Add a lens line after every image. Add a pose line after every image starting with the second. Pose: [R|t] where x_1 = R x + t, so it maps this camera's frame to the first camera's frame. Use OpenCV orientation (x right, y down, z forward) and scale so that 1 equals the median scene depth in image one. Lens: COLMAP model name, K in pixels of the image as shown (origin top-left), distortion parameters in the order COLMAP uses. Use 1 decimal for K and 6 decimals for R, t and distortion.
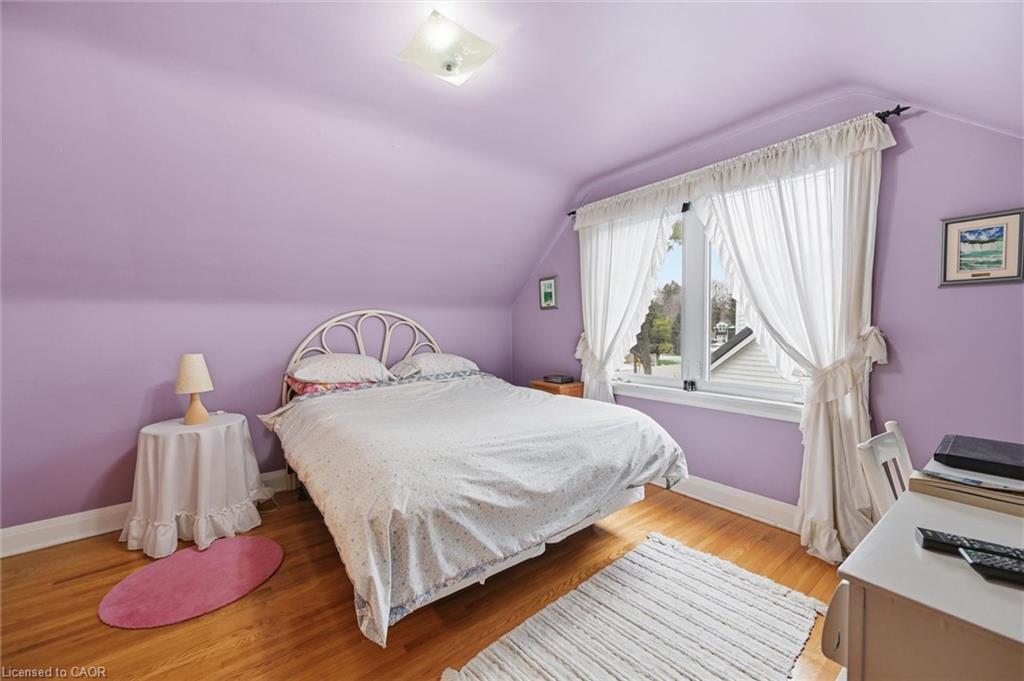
lens RADIAL K [[428.6, 0, 509.7], [0, 428.6, 337.2], [0, 0, 1]] dist [-0.001527, 0.000581]
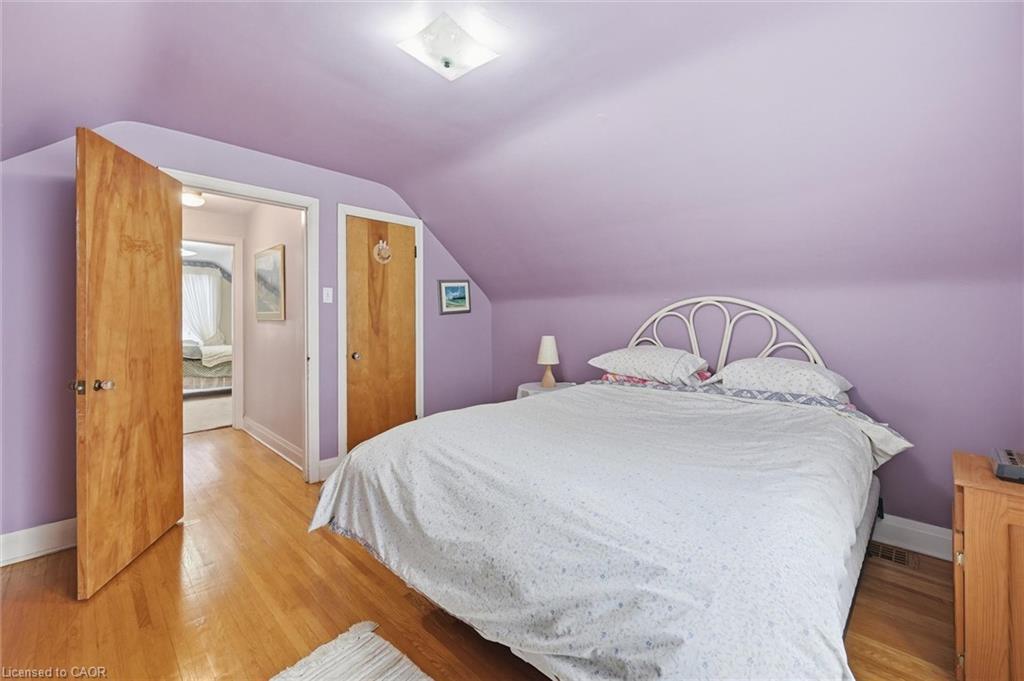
lens RADIAL K [[428.6, 0, 503.2], [0, 428.6, 317.0], [0, 0, 1]] dist [-0.001527, 0.000581]
pose [[0.099813, 0.012045, -0.994933, 0.610370], [-0.027857, 0.999569, 0.009307, -0.030098], [0.994616, 0.026787, 0.100105, 0.733781]]
